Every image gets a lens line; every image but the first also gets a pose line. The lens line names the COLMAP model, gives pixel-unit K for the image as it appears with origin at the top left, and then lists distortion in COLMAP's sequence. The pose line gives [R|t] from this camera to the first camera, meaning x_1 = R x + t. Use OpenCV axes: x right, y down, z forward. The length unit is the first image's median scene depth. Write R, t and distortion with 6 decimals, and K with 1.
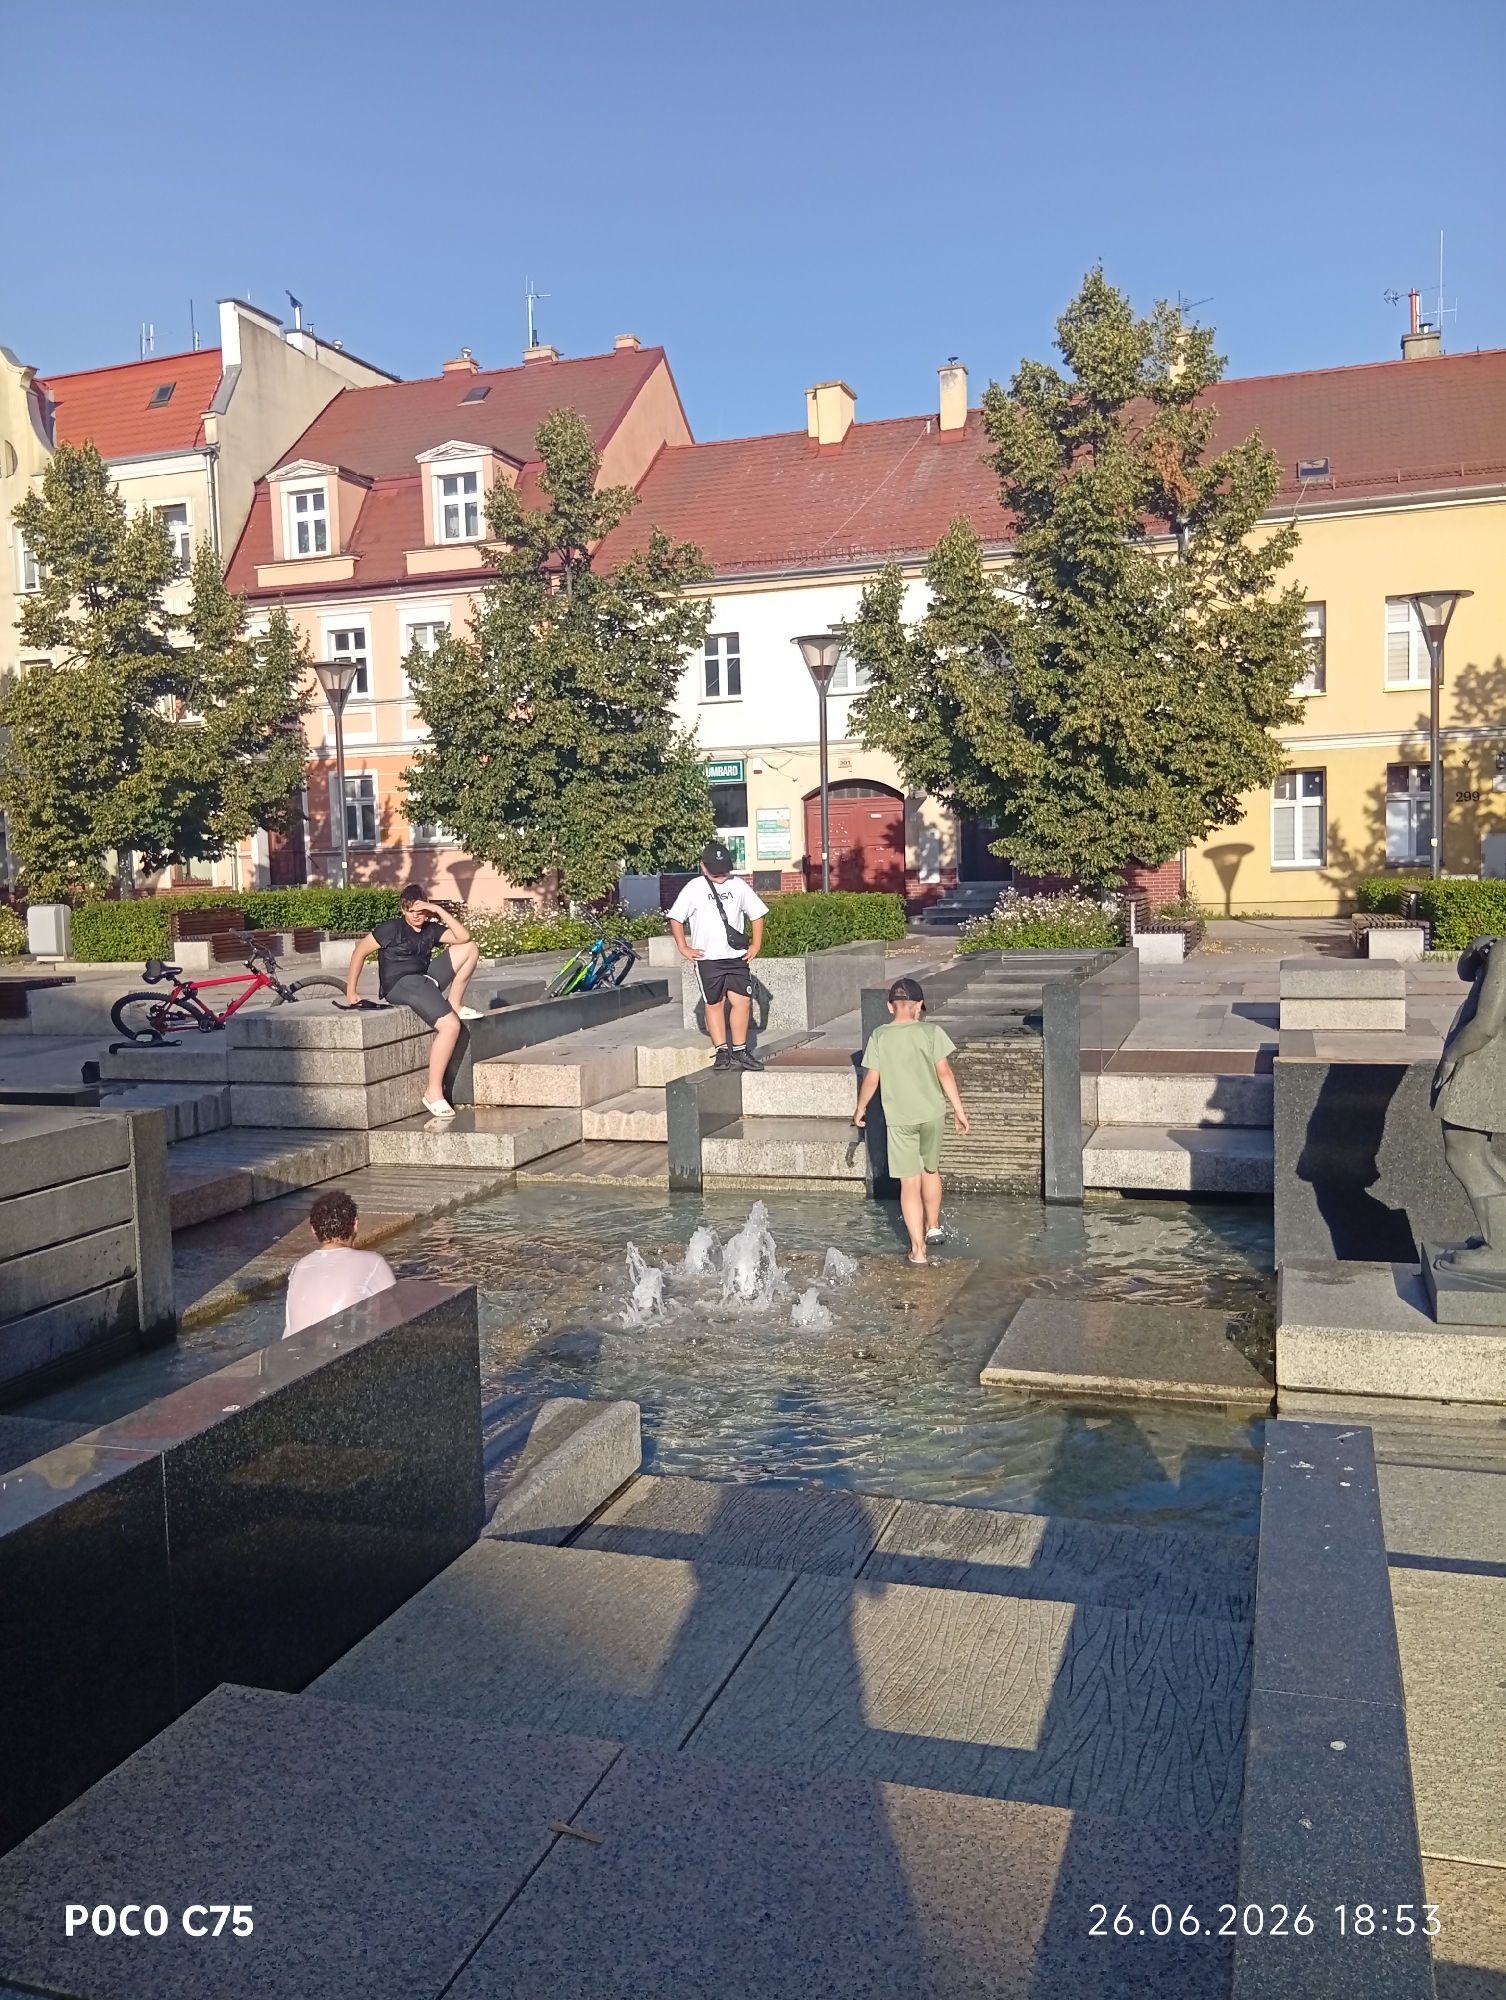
lens RADIAL K [[1599.6, 0, 753.0], [0, 1599.6, 1000.0], [0, 0, 1]] dist [-0.004891, -0.009934]
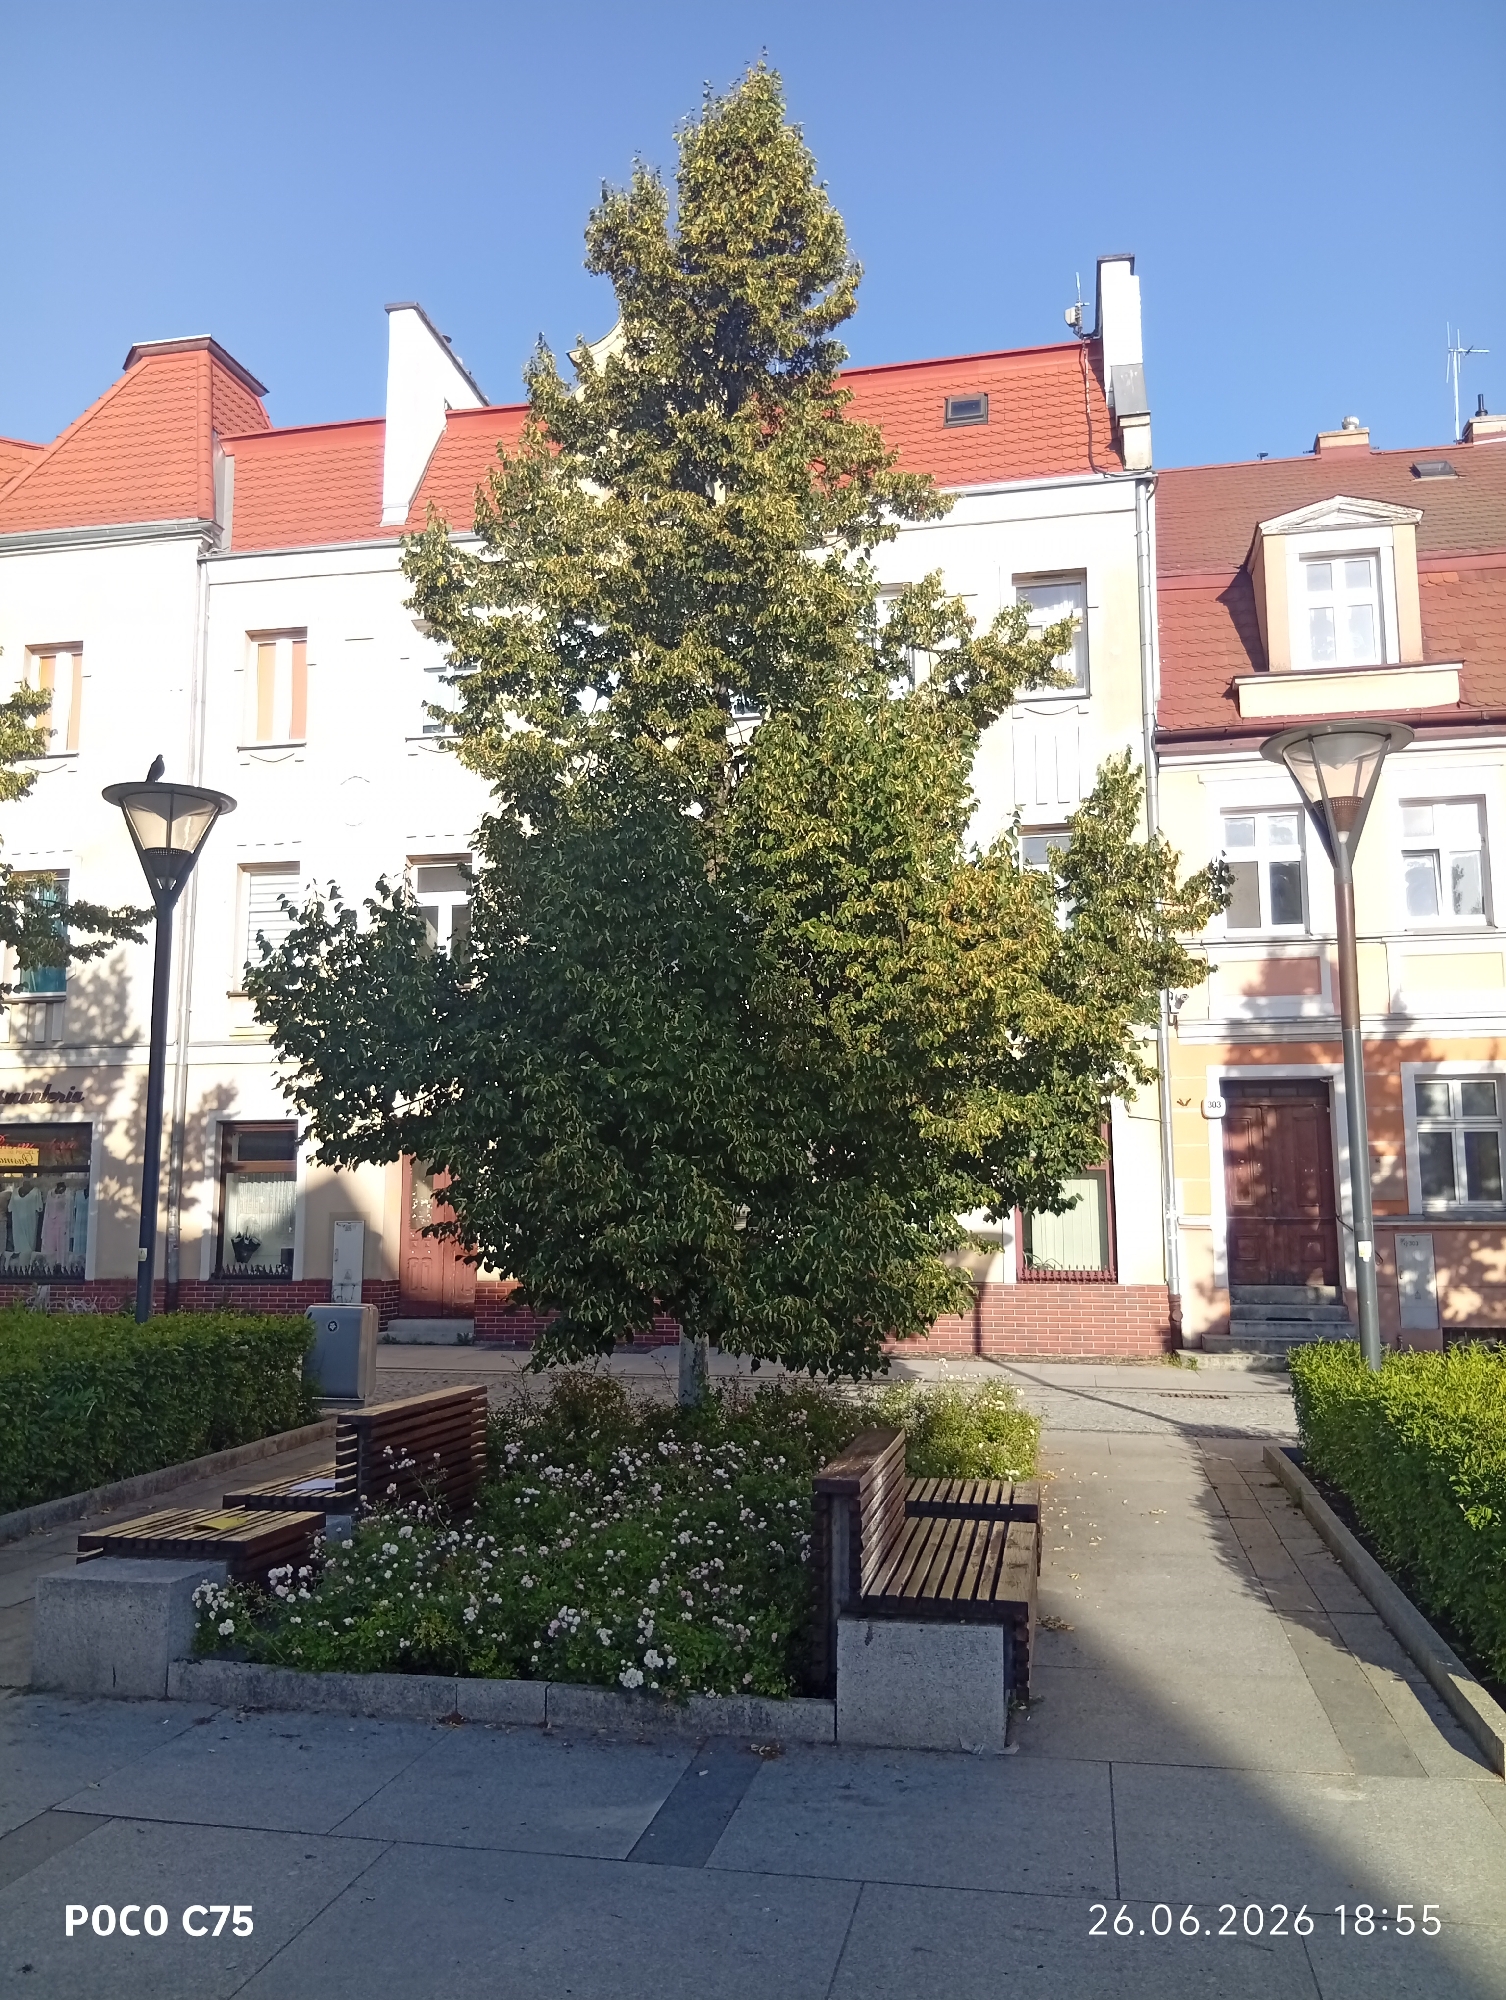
lens RADIAL K [[1599.6, 0, 753.0], [0, 1599.6, 1000.0], [0, 0, 1]] dist [-0.004891, -0.009934]
pose [[0.989691, 0.044273, 0.136208, -0.537795], [-0.011323, 0.972233, -0.233741, -0.039659], [-0.142774, 0.229789, 0.962711, 0.530180]]
